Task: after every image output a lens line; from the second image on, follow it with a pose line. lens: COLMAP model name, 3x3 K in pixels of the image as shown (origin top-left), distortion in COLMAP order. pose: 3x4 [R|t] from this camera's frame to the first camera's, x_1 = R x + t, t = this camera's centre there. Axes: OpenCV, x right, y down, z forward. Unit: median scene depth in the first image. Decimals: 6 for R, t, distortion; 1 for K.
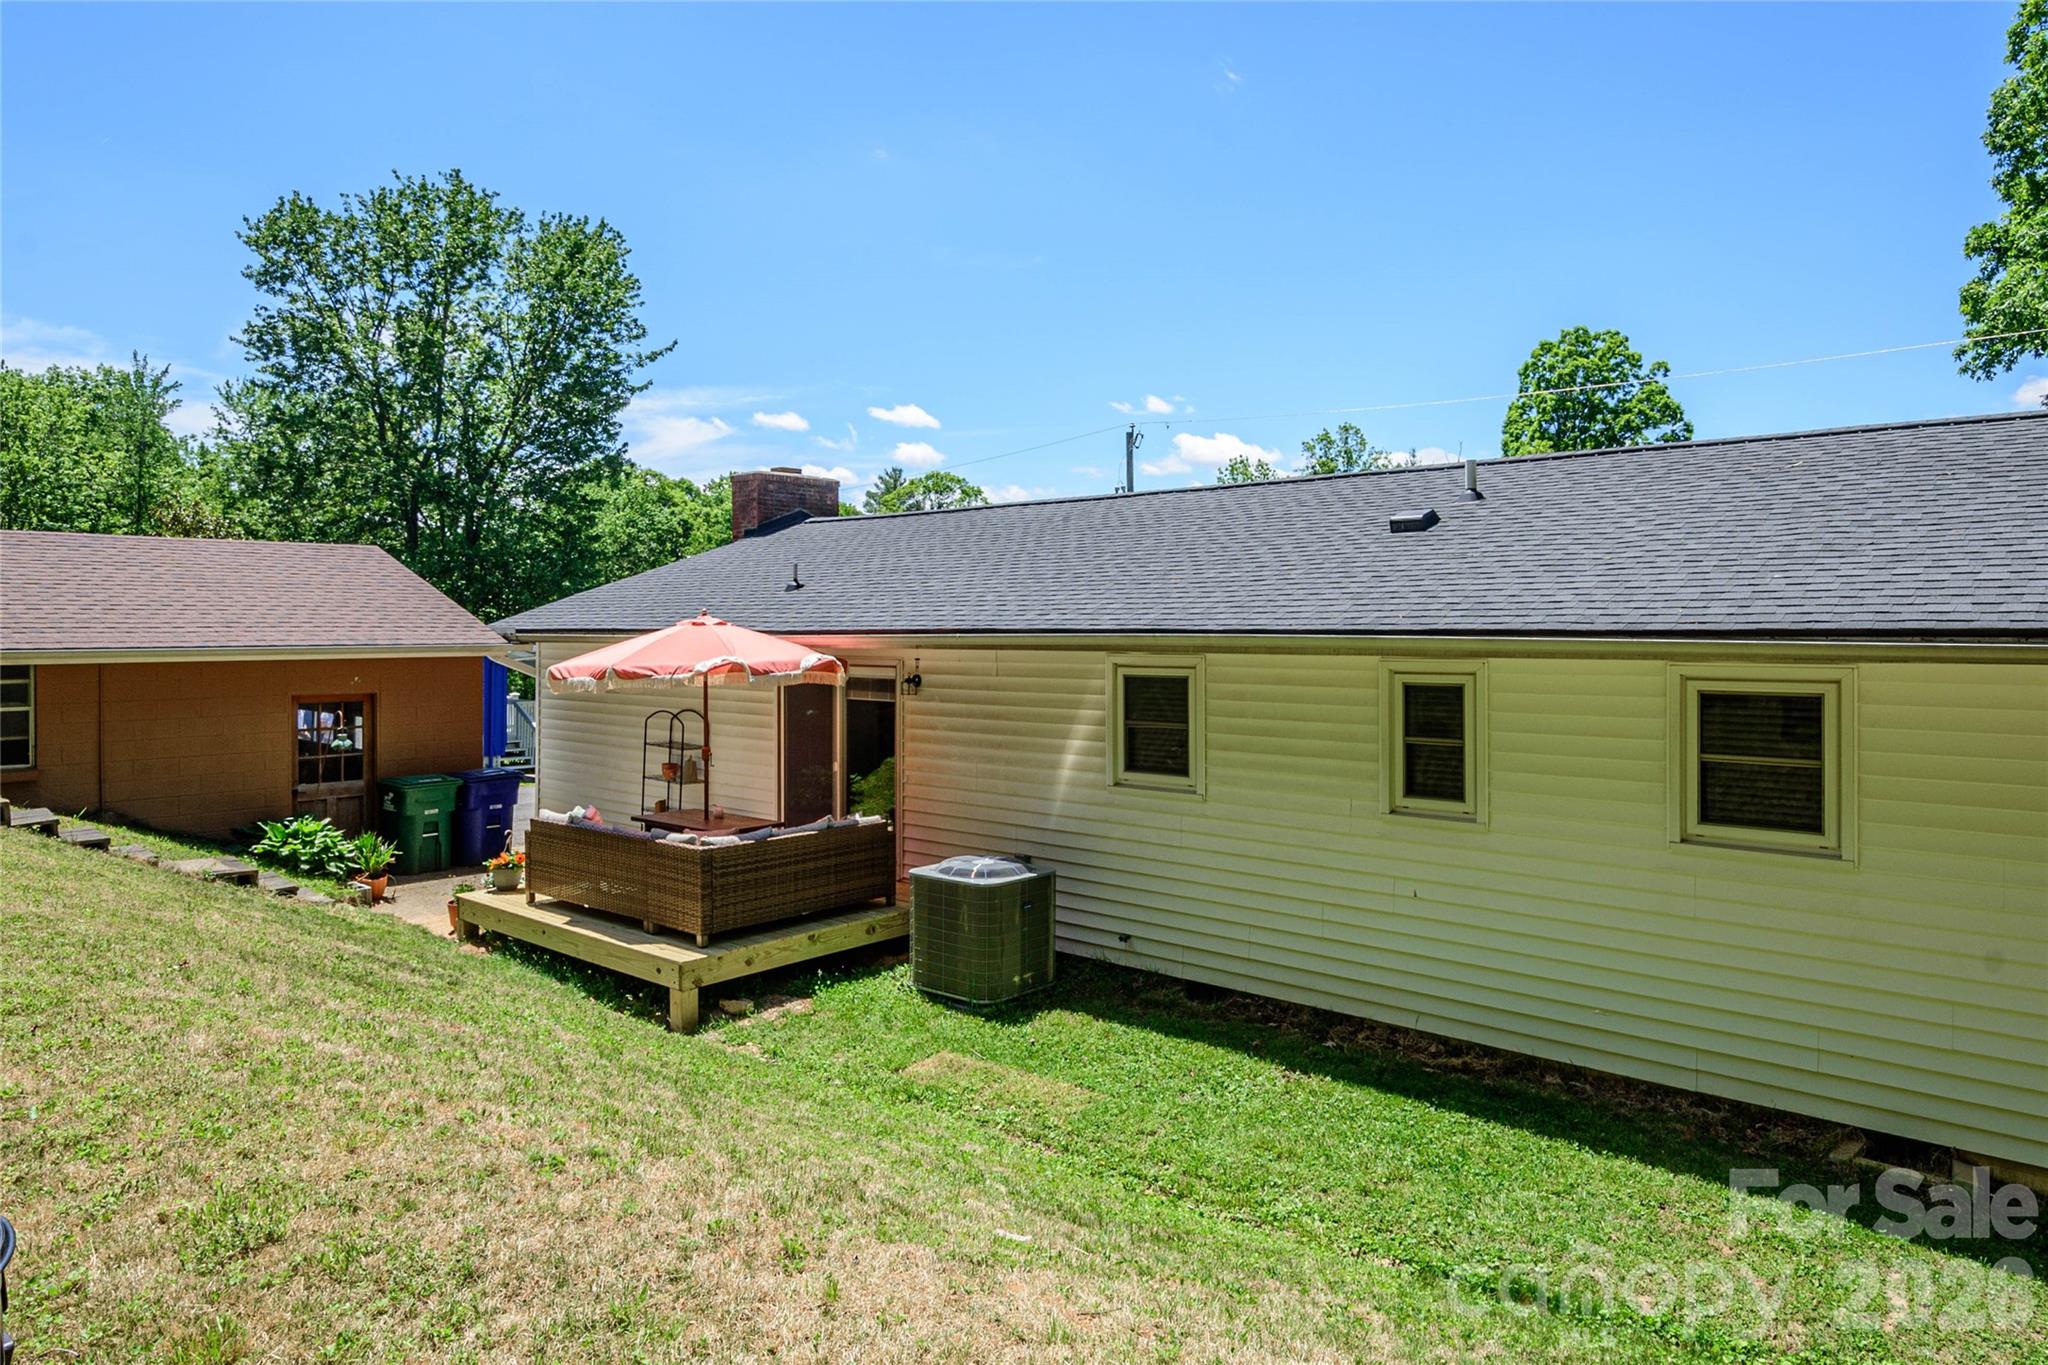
lens RADIAL K [[1312.4, 0, 1034.0], [0, 1312.4, 636.3], [0, 0, 1]] dist [0.002522, -0.000758]
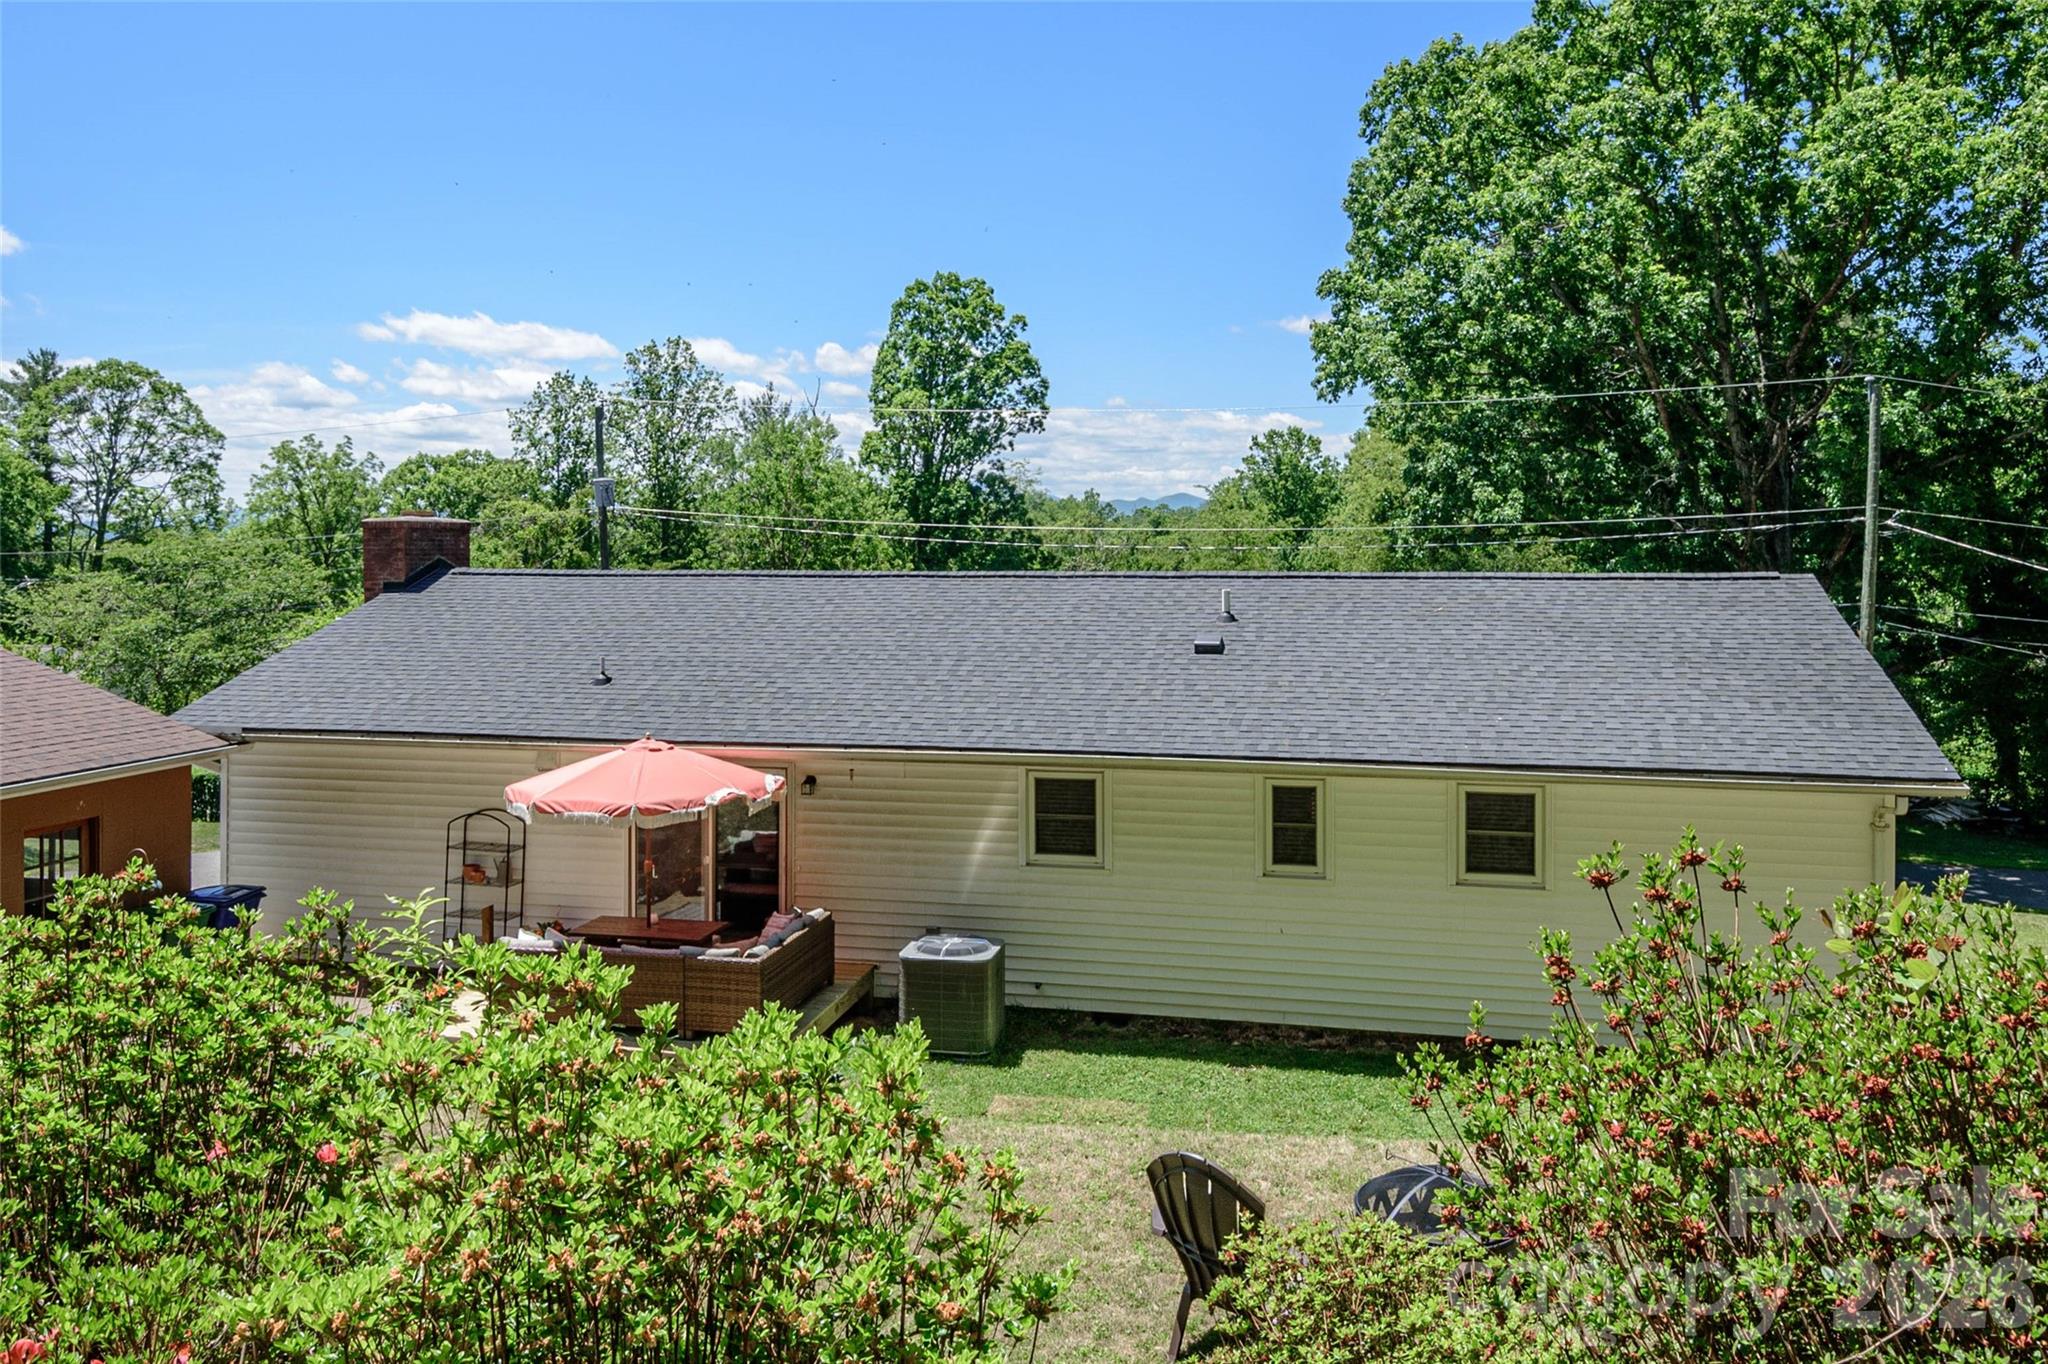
lens RADIAL K [[1547.2, 0, 1076.5], [0, 1547.2, 552.8], [0, 0, 1]] dist [0.030588, 0.000376]
pose [[0.860798, 0.002044, 0.508942, -0.641326], [-0.001254, 0.999997, -0.001895, -0.180151], [-0.508944, 0.000993, 0.860799, -0.300972]]
